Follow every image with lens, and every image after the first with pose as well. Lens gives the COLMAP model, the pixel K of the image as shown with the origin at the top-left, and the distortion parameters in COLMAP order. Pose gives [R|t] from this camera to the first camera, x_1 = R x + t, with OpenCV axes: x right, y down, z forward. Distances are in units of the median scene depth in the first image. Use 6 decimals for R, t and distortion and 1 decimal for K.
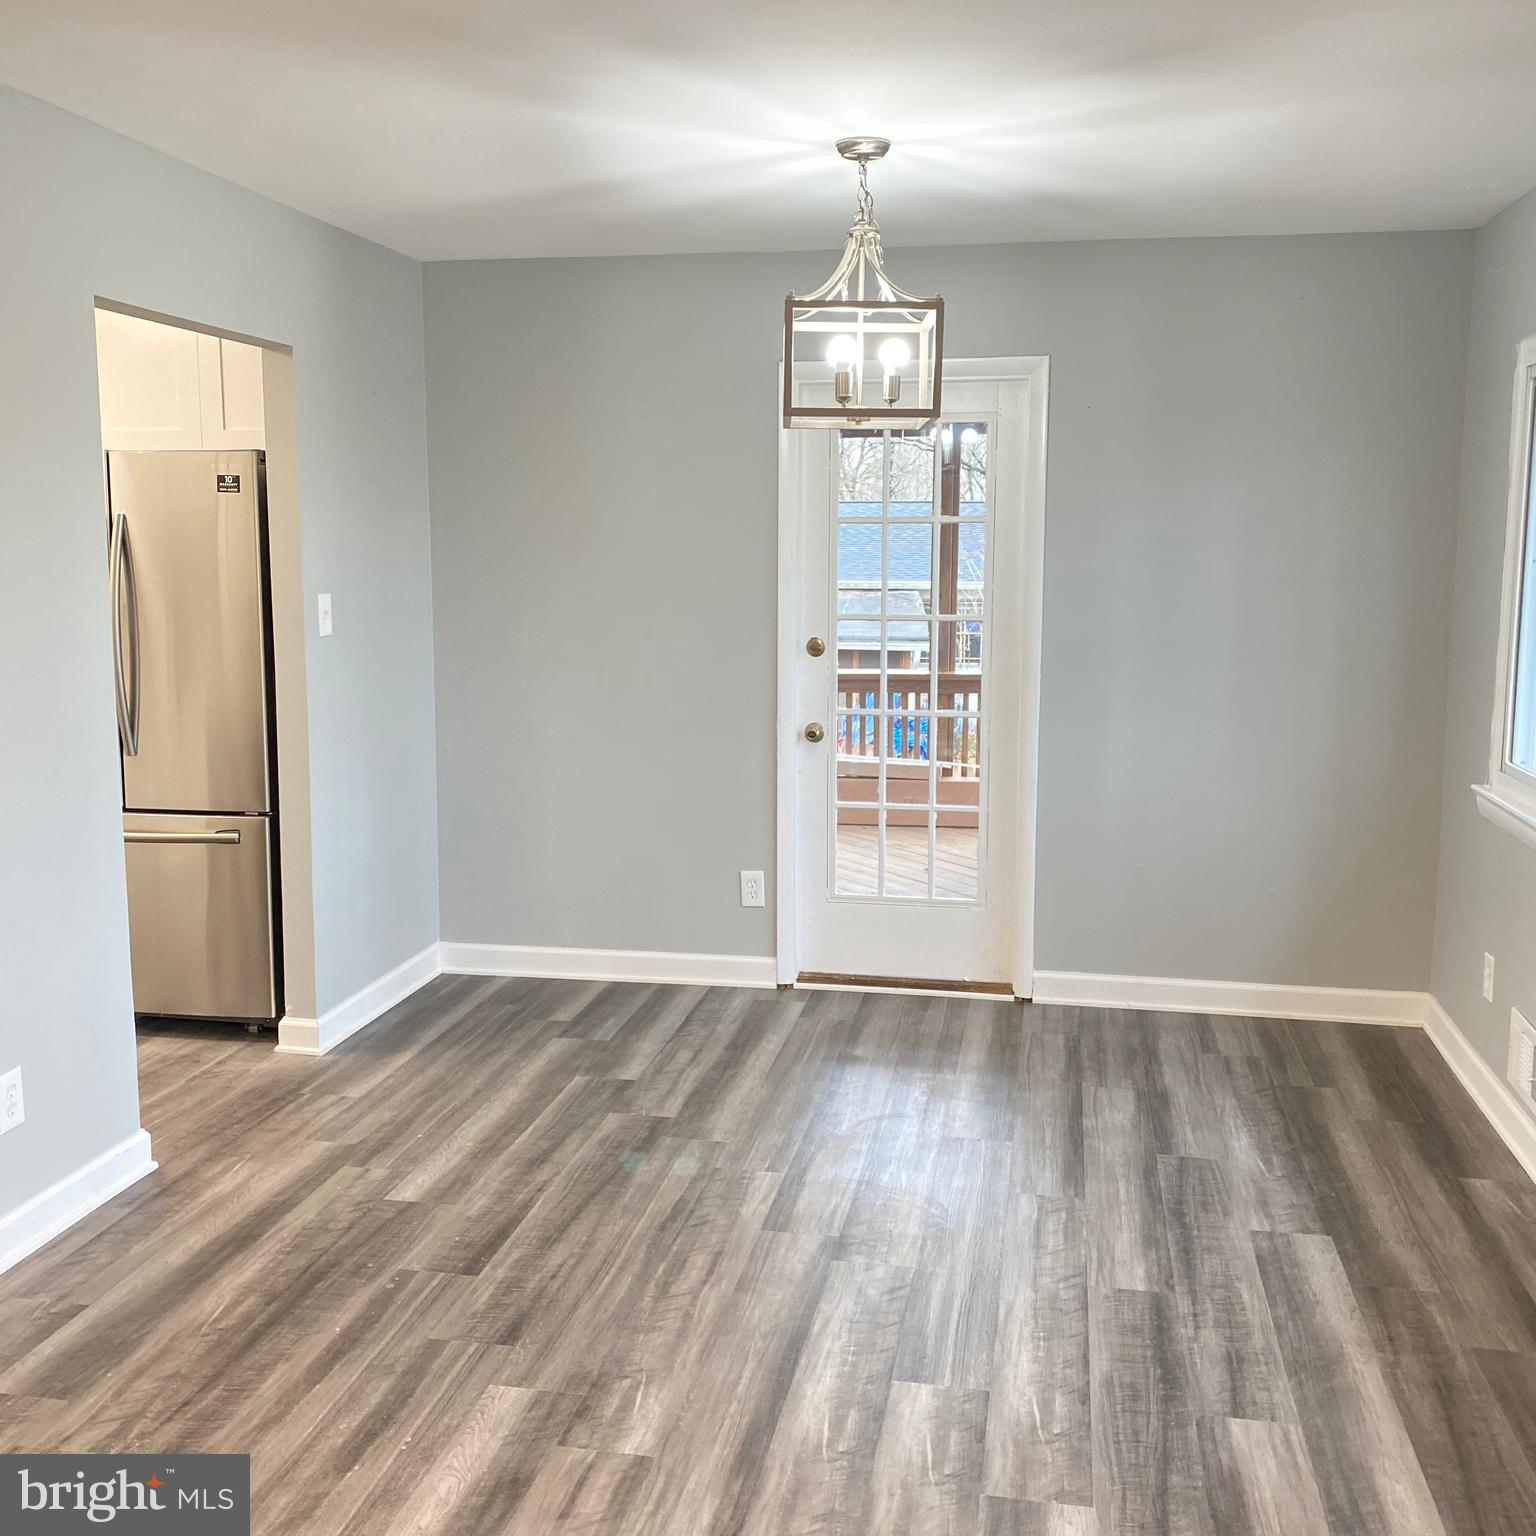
lens RADIAL K [[1592.8, 0, 742.2], [0, 1592.8, 743.8], [0, 0, 1]] dist [0.018828, 0.000000]
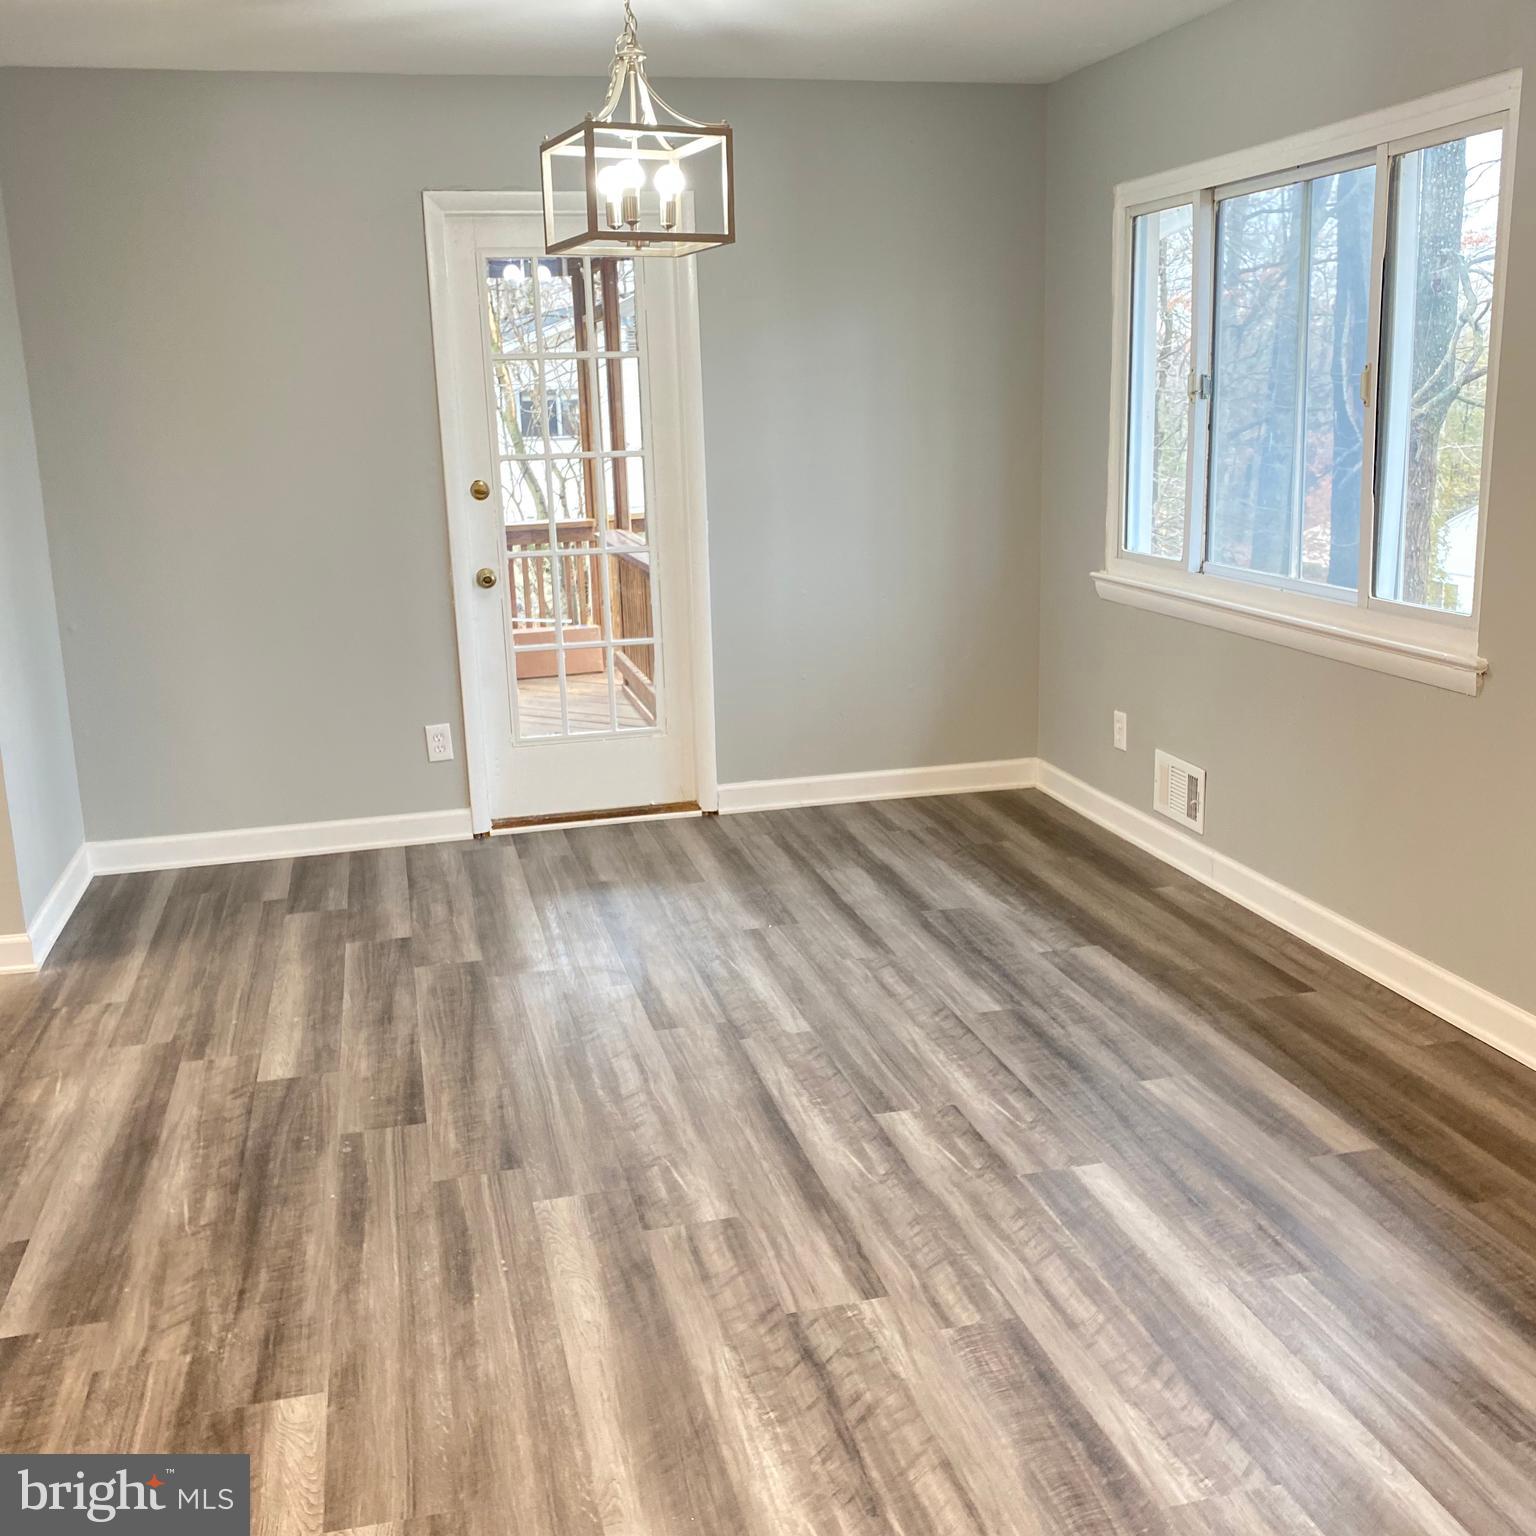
lens RADIAL K [[1592.8, 0, 743.7], [0, 1592.8, 759.4], [0, 0, 1]] dist [0.018828, 0.000000]
pose [[0.907673, -0.121835, 0.401603, -0.331760], [0.086274, 0.990665, 0.105548, 0.020104], [-0.410713, -0.061155, 0.909711, 0.028195]]
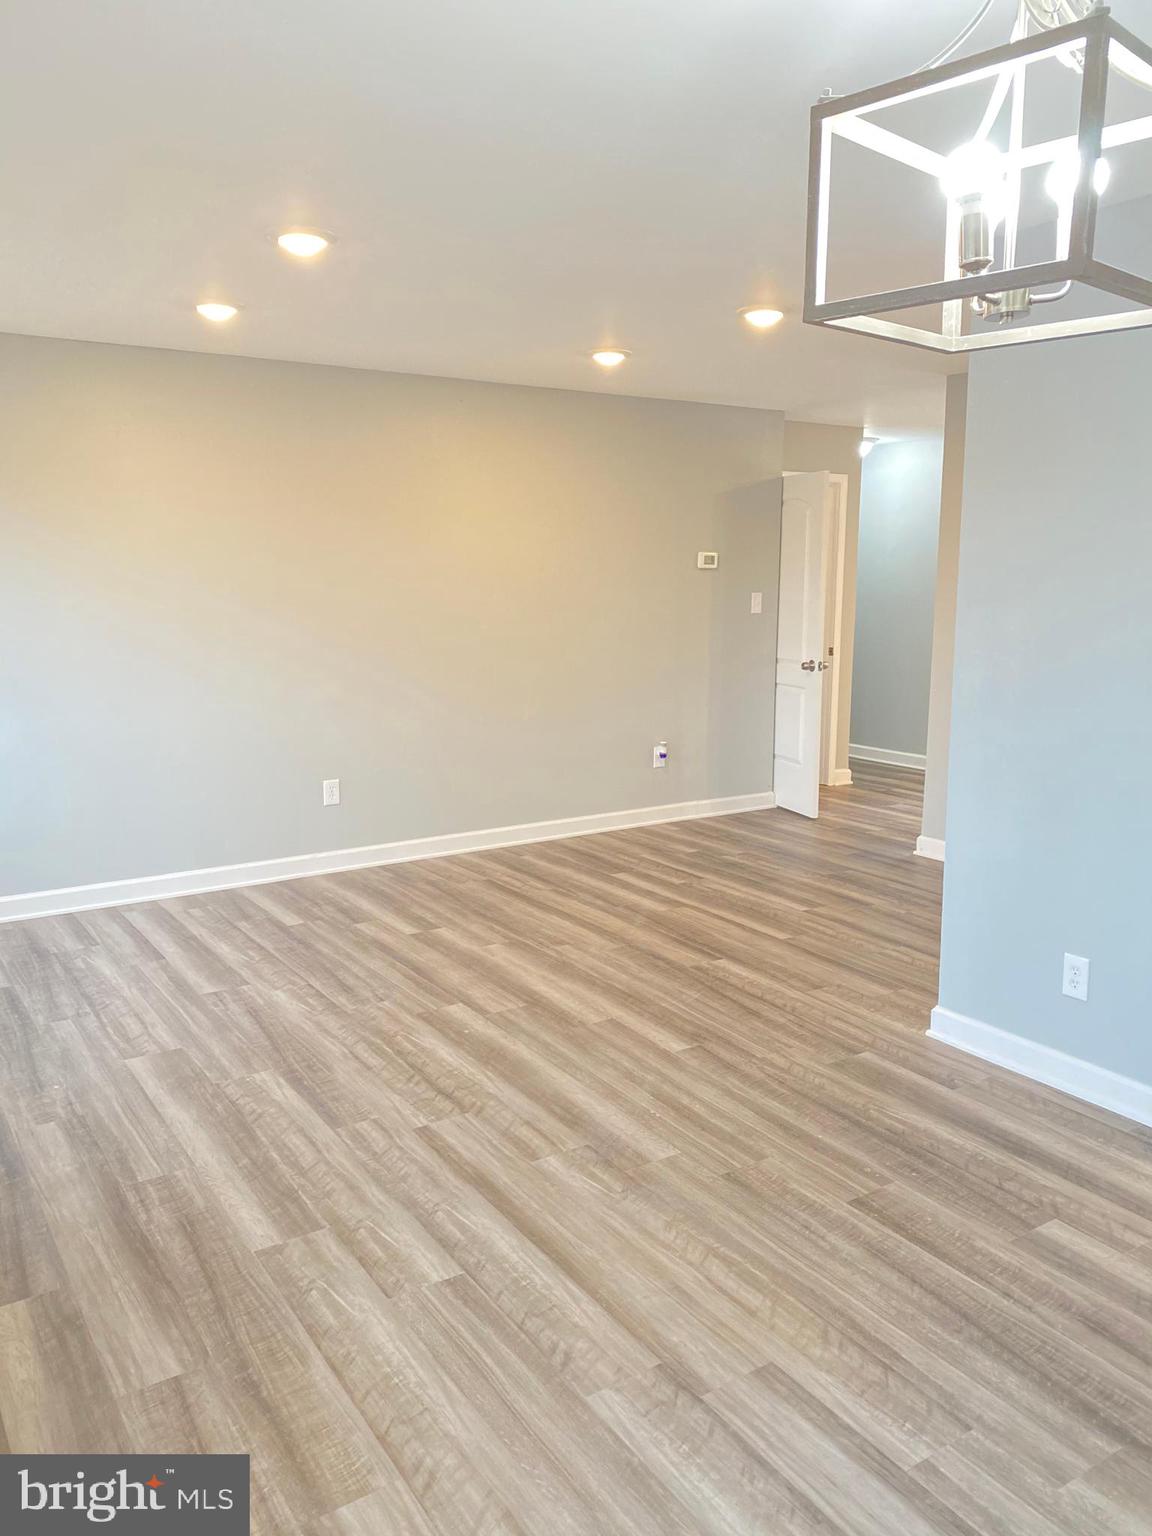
lens RADIAL K [[1185.1, 0, 586.2], [0, 1185.1, 768.7], [0, 0, 1]] dist [0.014609, -0.001717]
pose [[-0.708797, 0.112831, -0.696331, 0.484307], [-0.094026, 0.963205, 0.251784, -0.150170], [0.699118, 0.243936, -0.672108, 1.267152]]
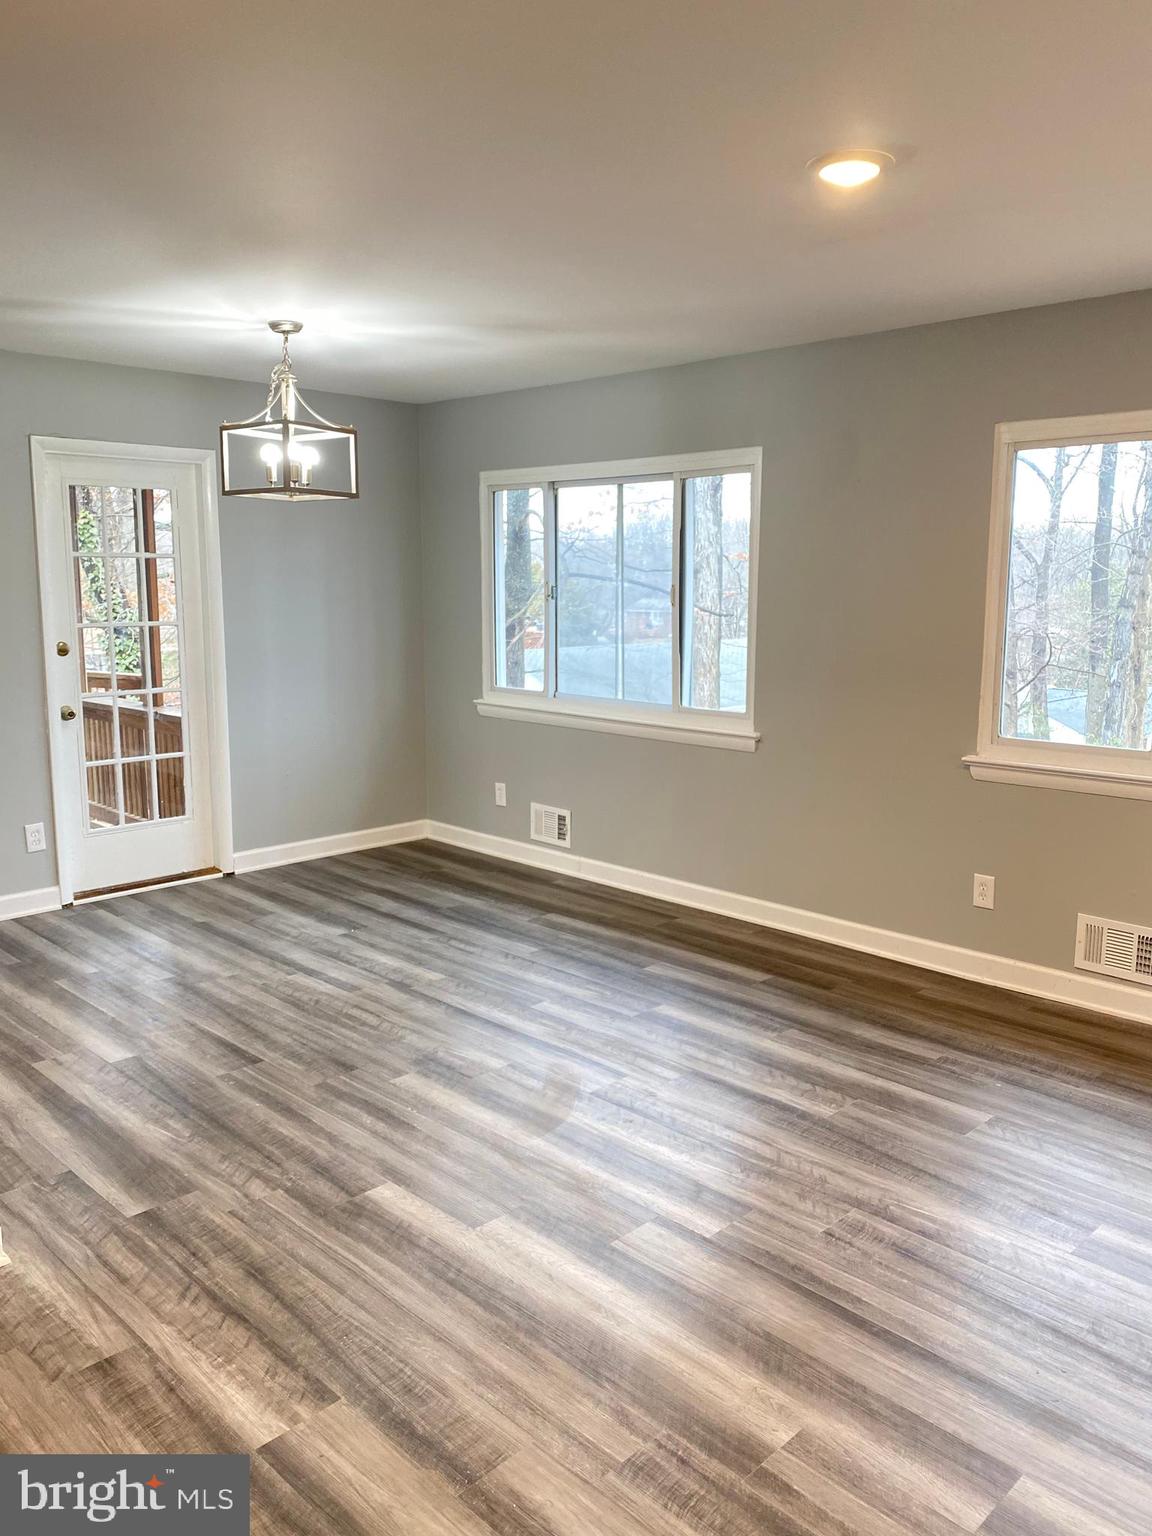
lens RADIAL K [[1185.1, 0, 583.6], [0, 1185.1, 766.2], [0, 0, 1]] dist [0.014609, -0.001717]
pose [[0.554768, -0.132214, 0.821433, -0.818655], [0.108029, 0.990382, 0.086448, -0.005569], [-0.824962, 0.040779, 0.563715, 0.102788]]
